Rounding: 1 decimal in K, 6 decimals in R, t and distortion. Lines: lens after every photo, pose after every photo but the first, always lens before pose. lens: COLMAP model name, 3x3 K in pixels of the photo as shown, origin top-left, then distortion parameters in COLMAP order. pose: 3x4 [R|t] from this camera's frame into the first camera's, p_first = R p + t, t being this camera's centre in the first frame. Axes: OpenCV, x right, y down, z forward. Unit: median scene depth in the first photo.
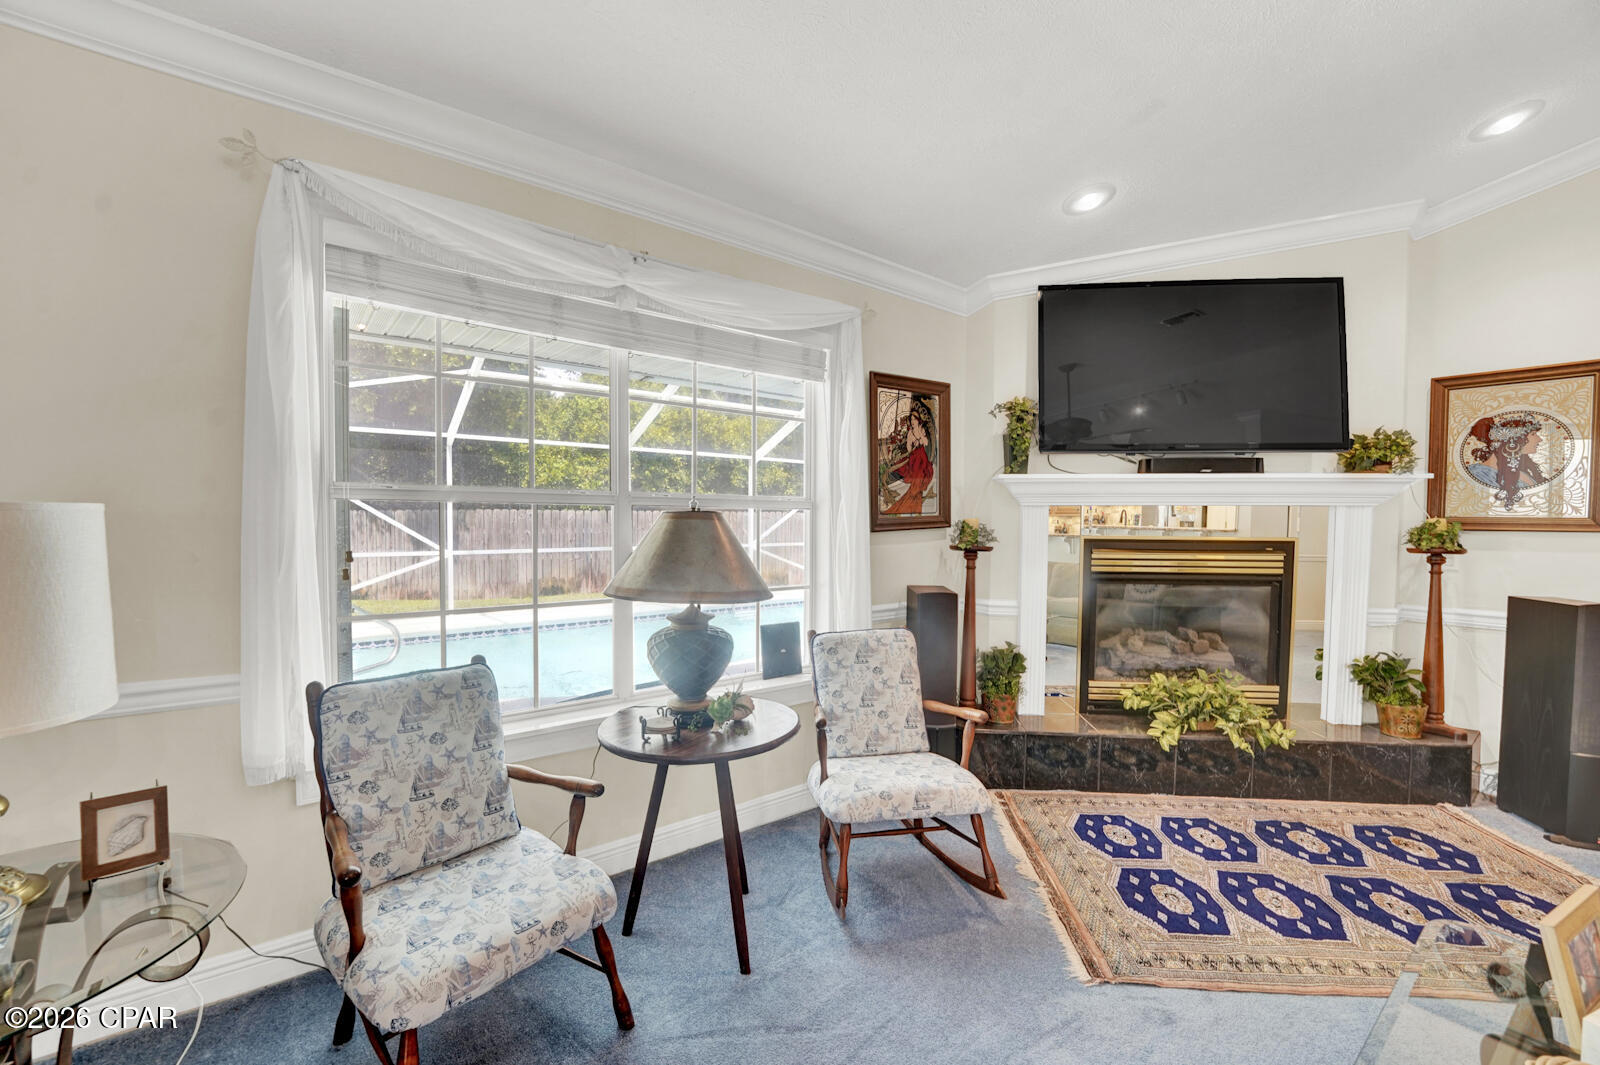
lens RADIAL K [[655.7, 0, 790.8], [0, 655.7, 540.7], [0, 0, 1]] dist [-0.023207, 0.001787]
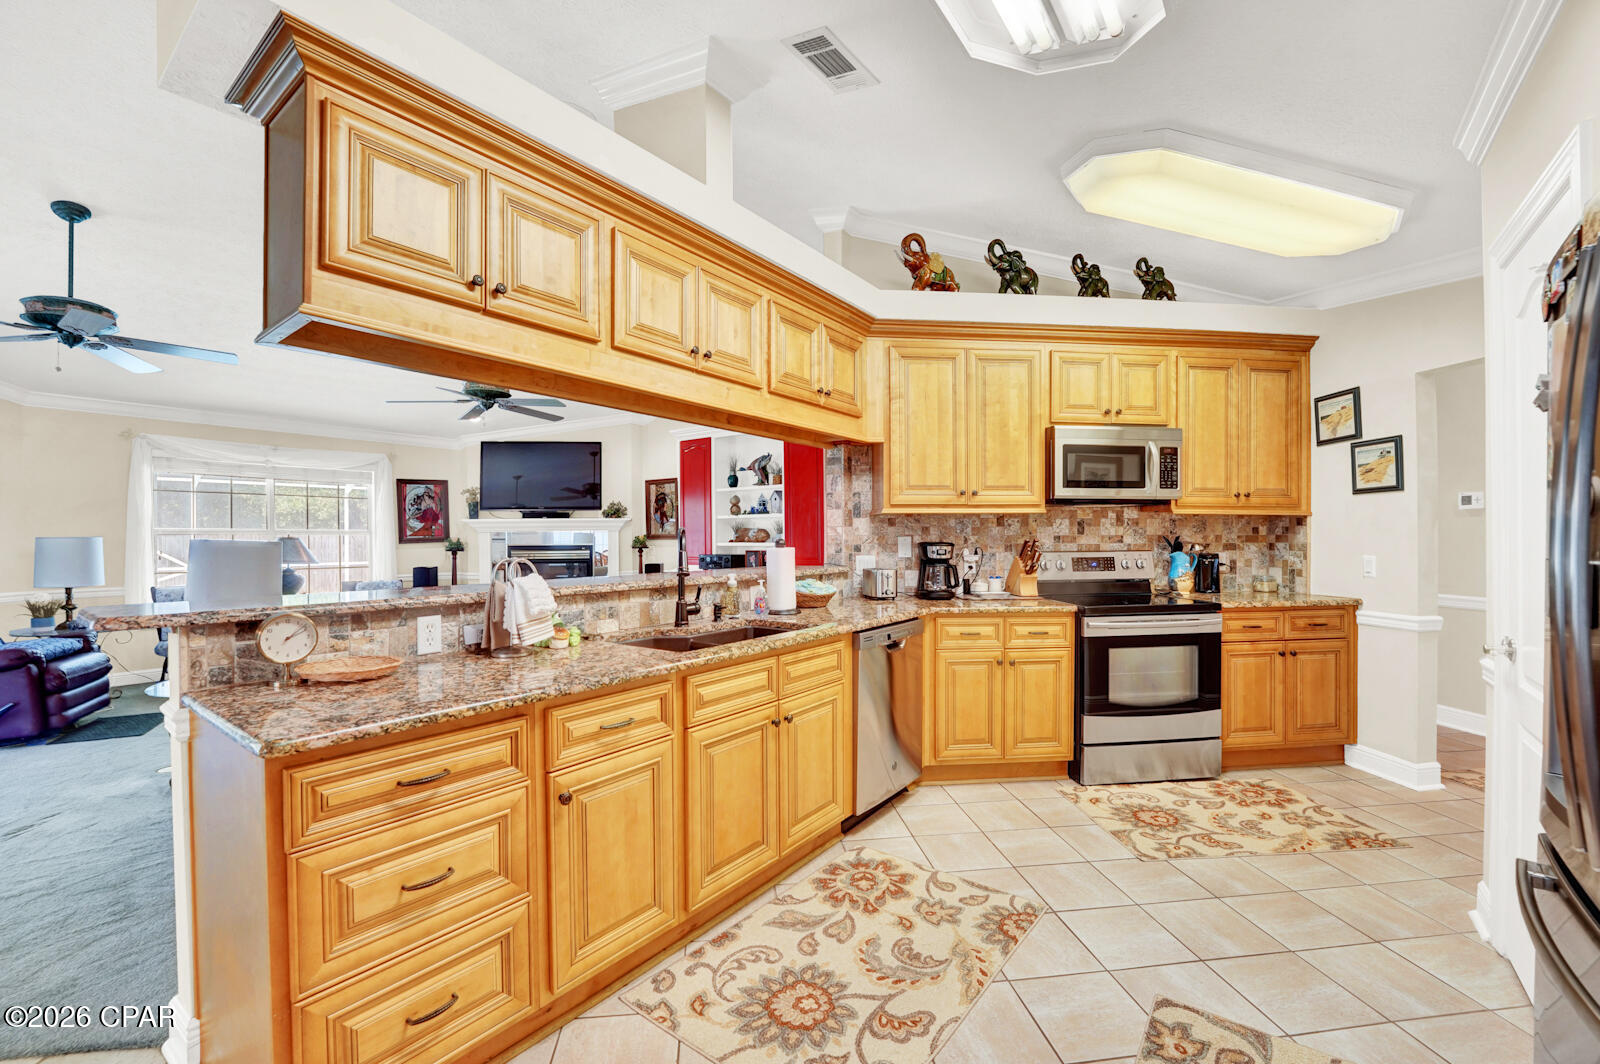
lens RADIAL K [[655.7, 0, 797.4], [0, 655.7, 536.6], [0, 0, 1]] dist [-0.023207, 0.001787]
pose [[0.963488, -0.008401, 0.267621, 0.896721], [0.017370, 0.999363, -0.031163, 0.063421], [-0.267189, 0.034674, 0.963020, -1.723805]]
